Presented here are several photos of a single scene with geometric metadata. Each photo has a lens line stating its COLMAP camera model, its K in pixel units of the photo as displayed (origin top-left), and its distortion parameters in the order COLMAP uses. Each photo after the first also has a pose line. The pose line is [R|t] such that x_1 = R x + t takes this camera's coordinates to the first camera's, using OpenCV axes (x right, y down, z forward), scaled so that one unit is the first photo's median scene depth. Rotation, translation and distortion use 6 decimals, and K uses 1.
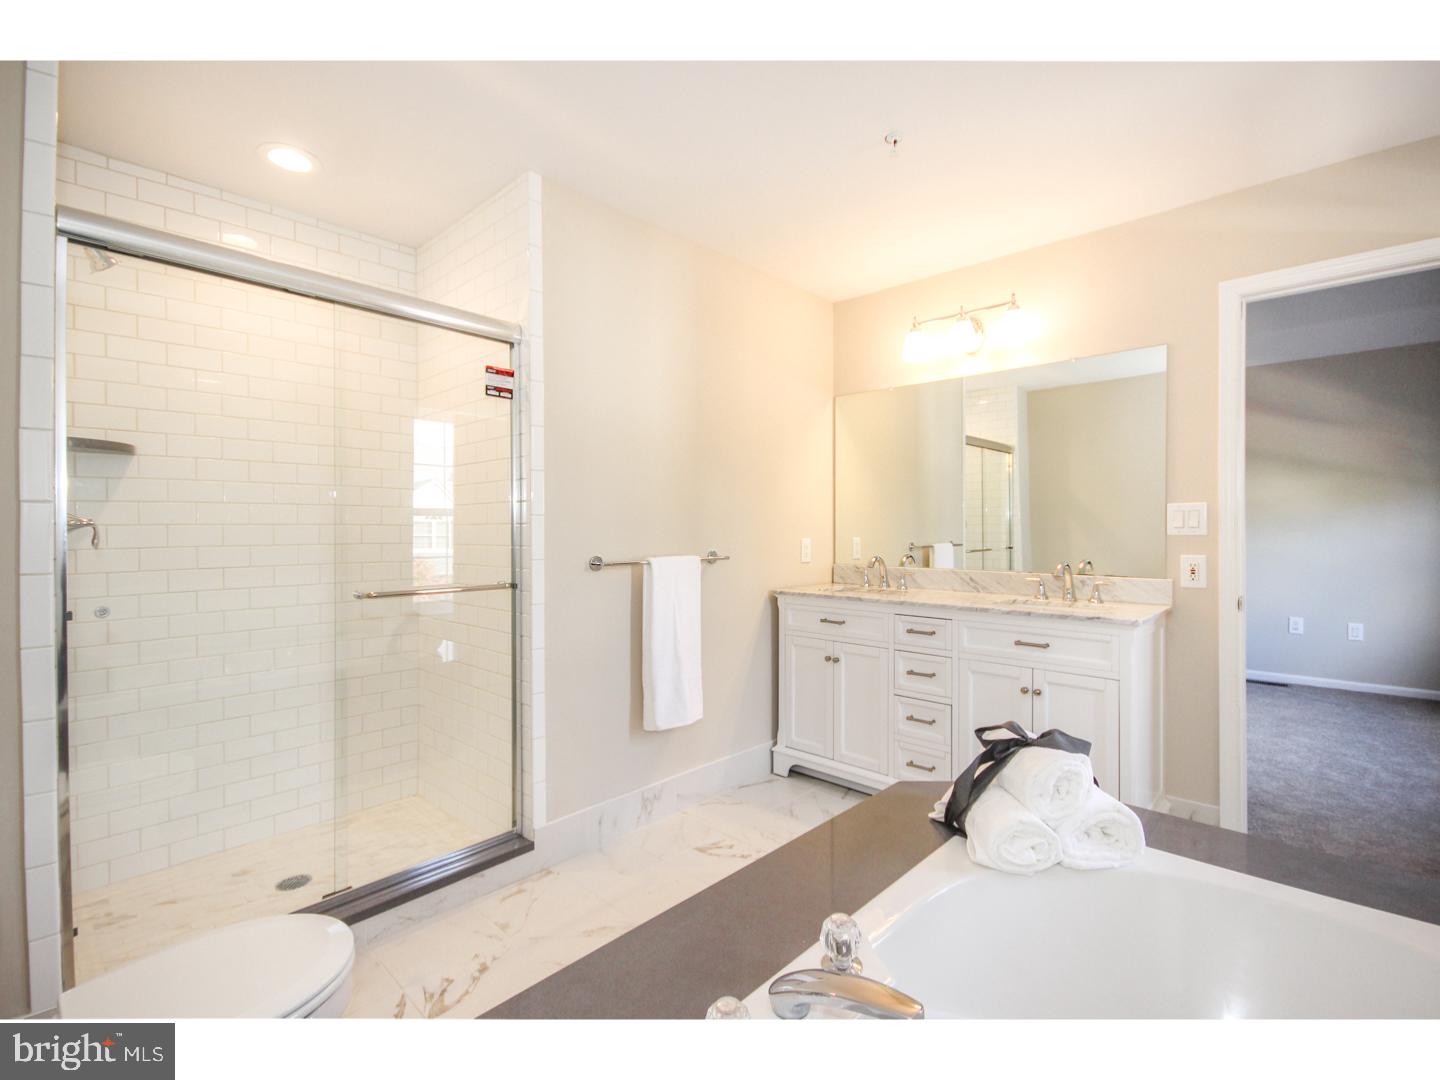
lens RADIAL K [[652.8, 0, 704.7], [0, 652.8, 536.3], [0, 0, 1]] dist [0.000703, 0.000091]
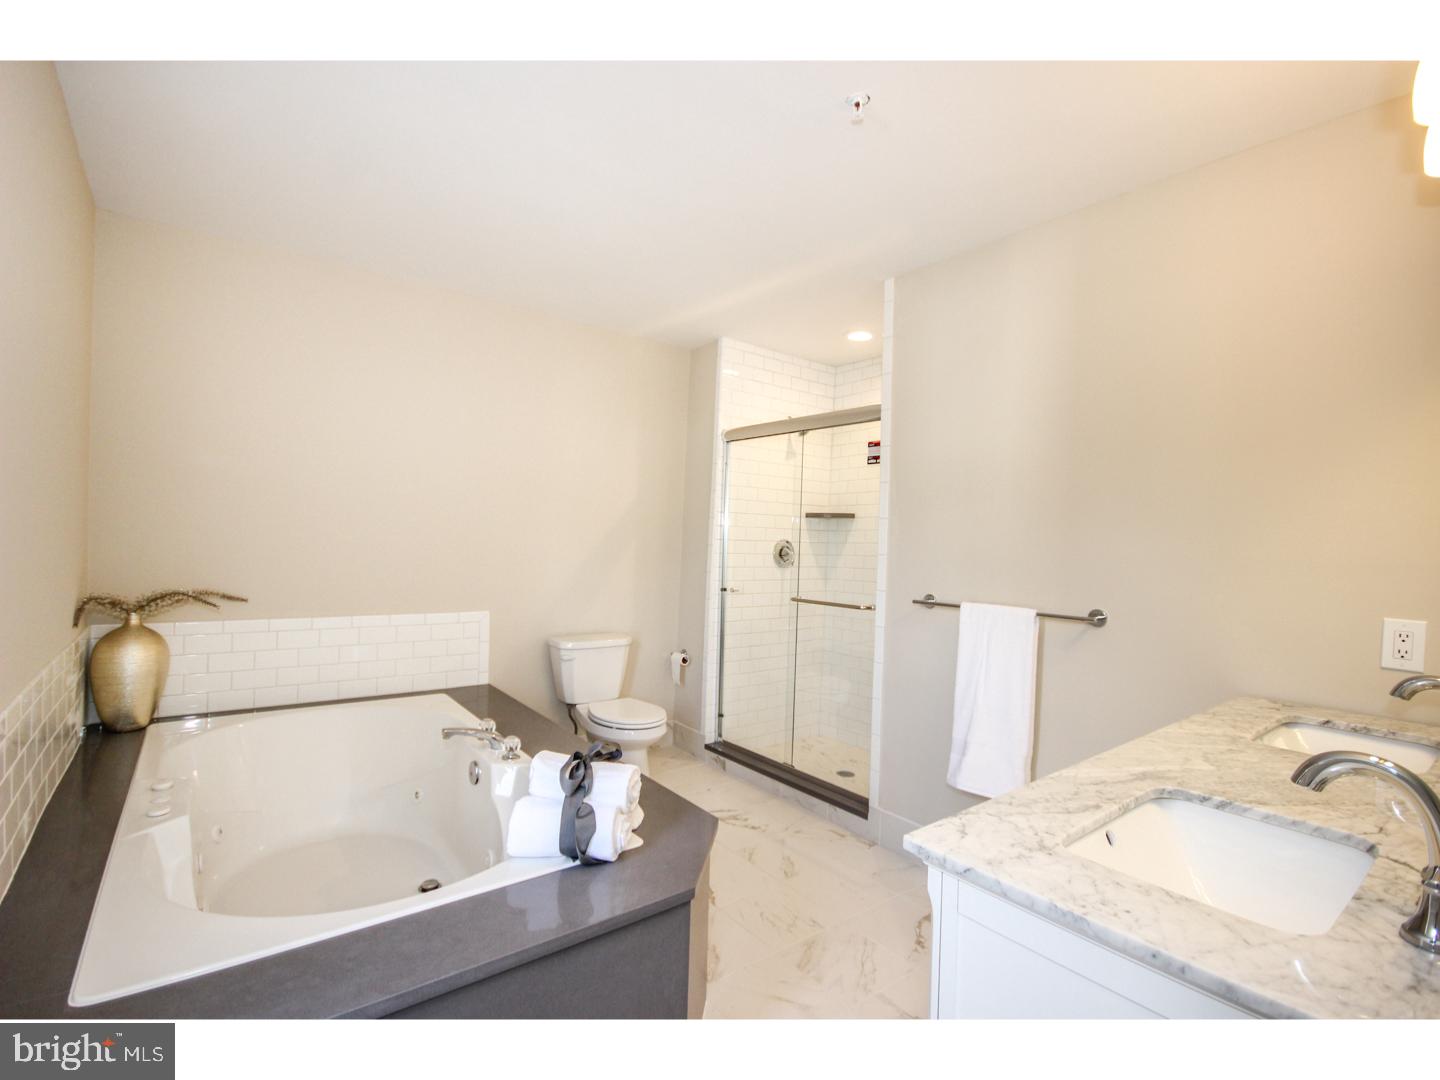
lens RADIAL K [[652.8, 0, 704.7], [0, 652.8, 536.3], [0, 0, 1]] dist [0.000703, 0.000091]
pose [[-0.176886, -0.008722, -0.984193, 1.035491], [-0.034580, 0.999398, -0.002642, -0.051091], [0.983624, 0.033566, -0.177081, 0.899430]]
